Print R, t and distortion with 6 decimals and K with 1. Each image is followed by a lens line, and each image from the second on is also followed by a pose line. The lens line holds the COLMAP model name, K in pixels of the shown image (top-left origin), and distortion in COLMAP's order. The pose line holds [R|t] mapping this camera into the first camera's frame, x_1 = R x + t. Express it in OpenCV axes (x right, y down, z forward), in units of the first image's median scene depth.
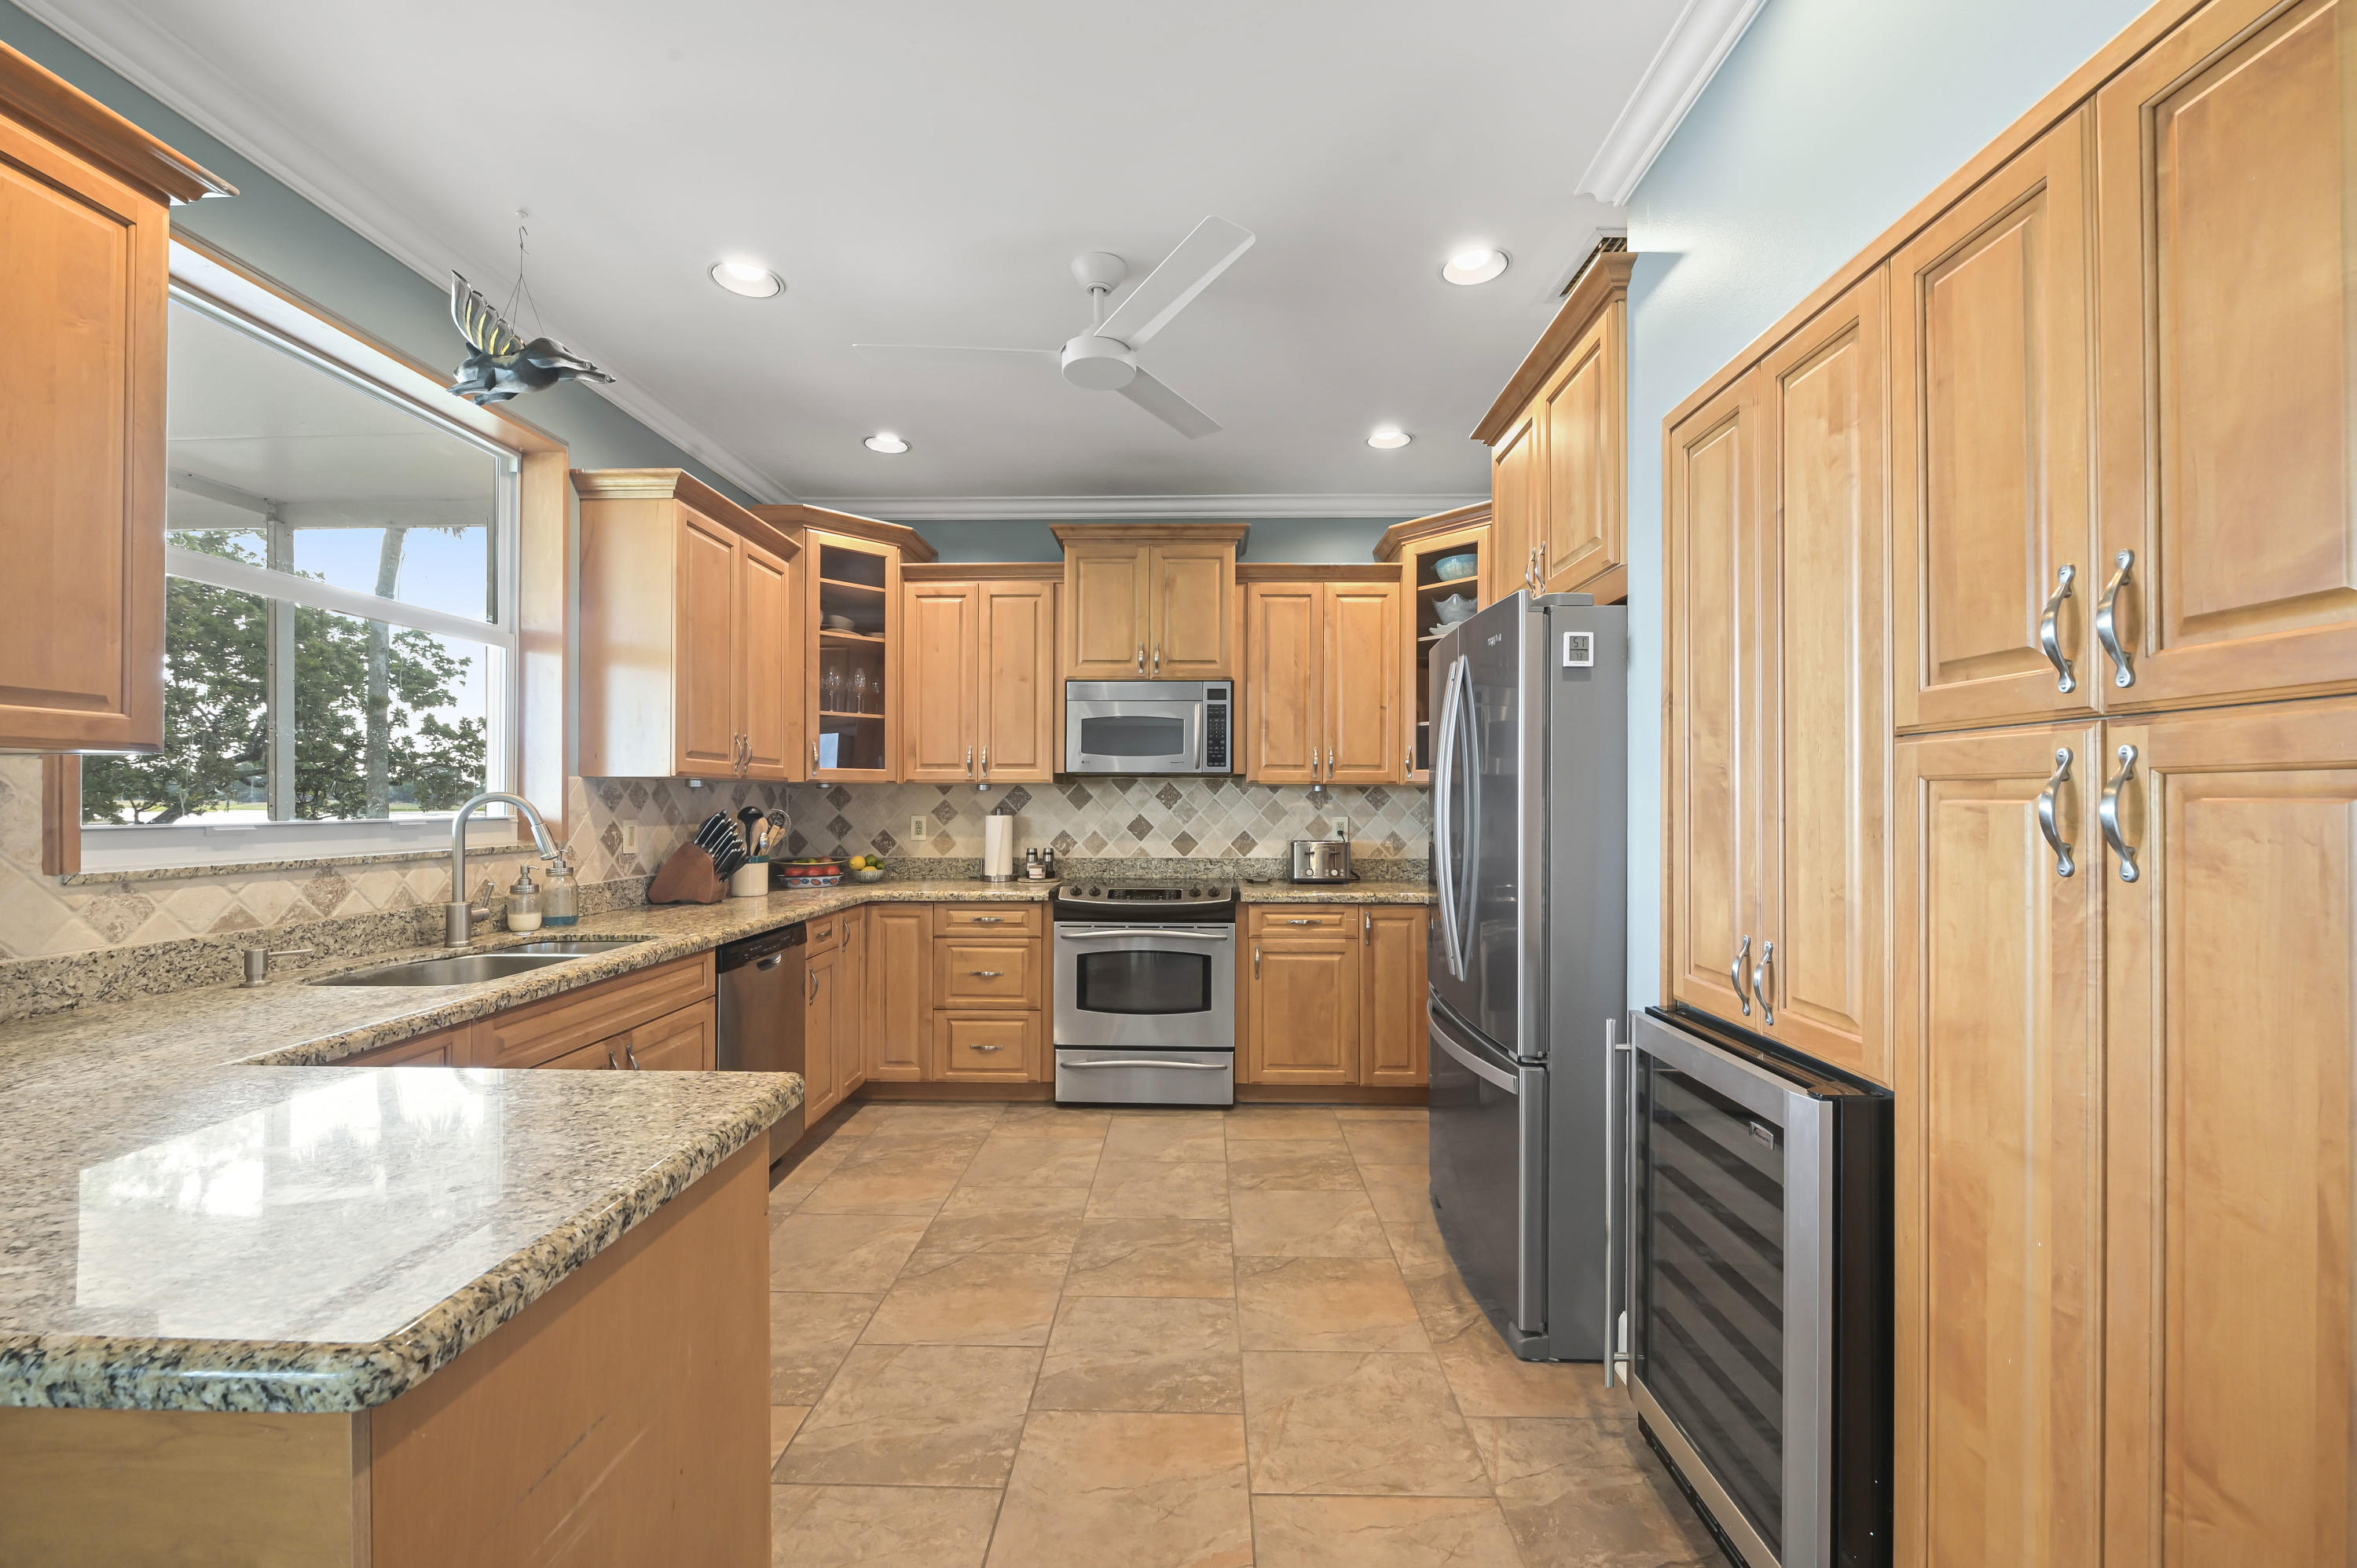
lens RADIAL K [[937.2, 0, 1176.6], [0, 937.2, 792.5], [0, 0, 1]] dist [-0.002838, -0.000149]
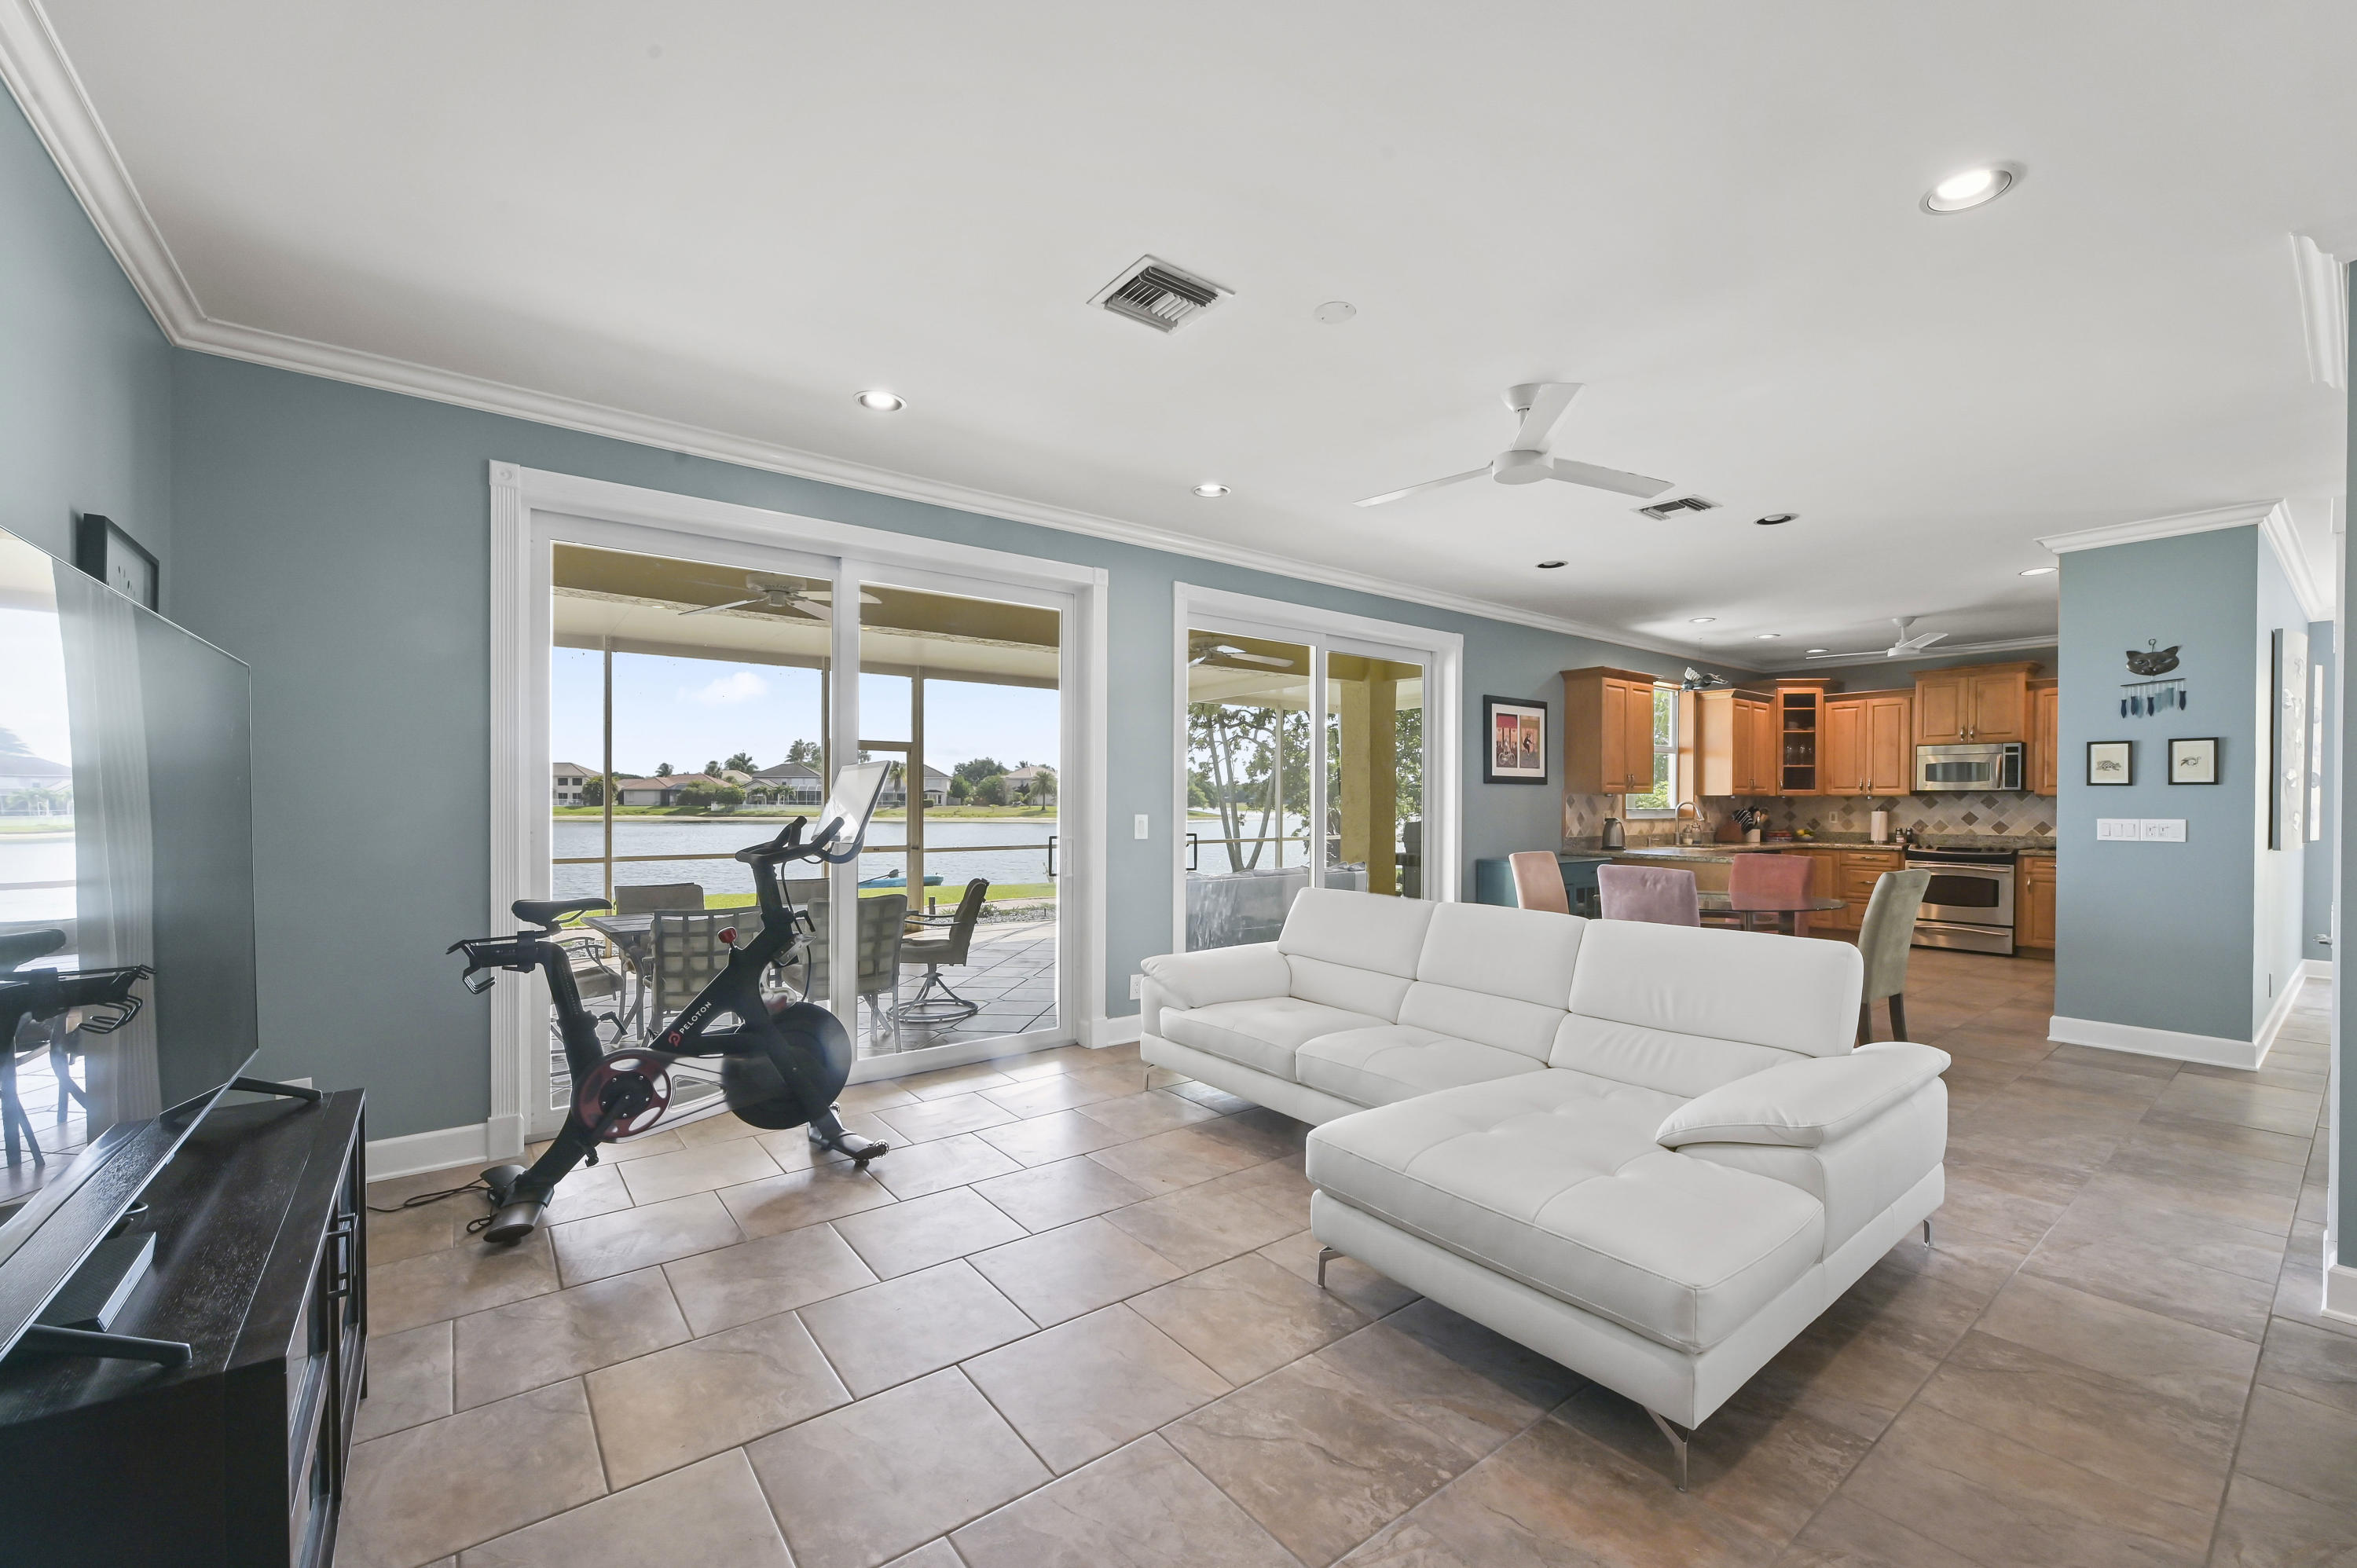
lens RADIAL K [[947.1, 0, 1176.4], [0, 947.1, 807.7], [0, 0, 1]] dist [-0.006375, -0.000317]
pose [[0.633066, 0.005775, -0.774076, 0.462401], [0.003622, 0.999939, 0.010422, -0.011326], [0.774089, -0.009402, 0.633007, -1.586466]]
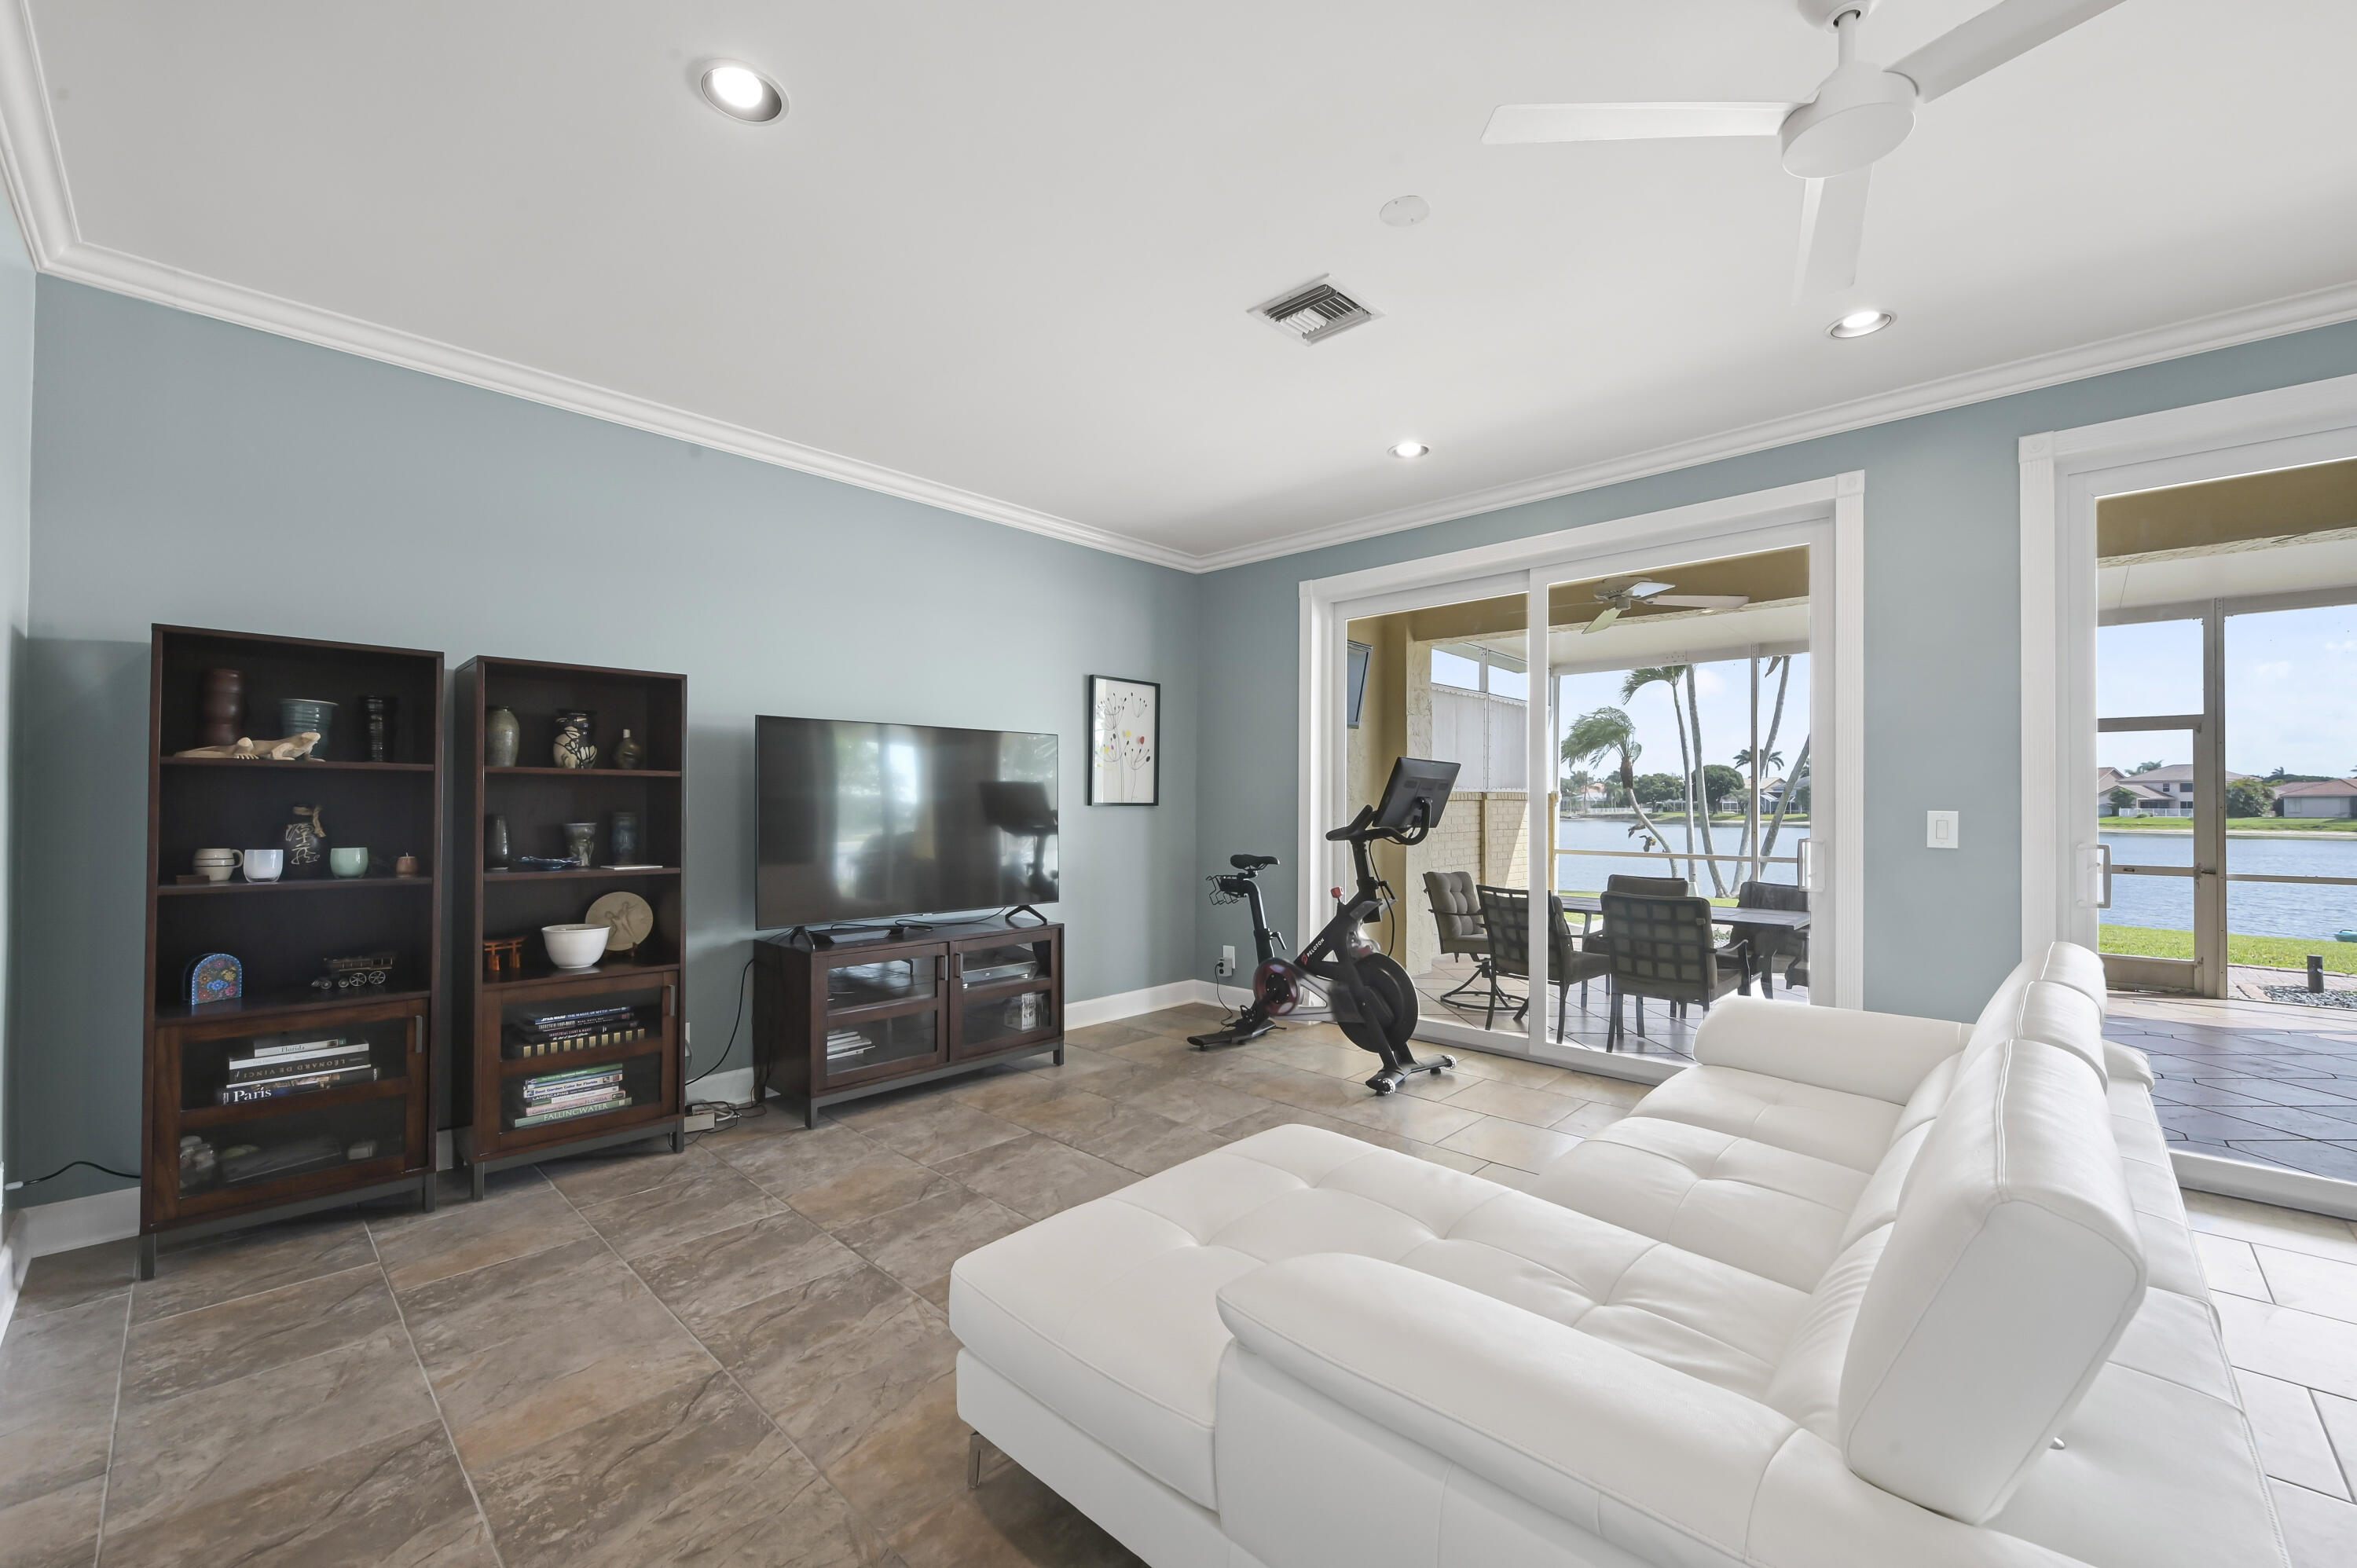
lens RADIAL K [[931.9, 0, 1175.3], [0, 931.9, 800.0], [0, 0, 1]] dist [-0.010462, 0.000076]
pose [[-0.673241, -0.008456, -0.739375, 0.515250], [-0.000399, 0.999939, -0.011074, 0.009693], [0.739423, -0.007160, -0.673203, -0.792316]]
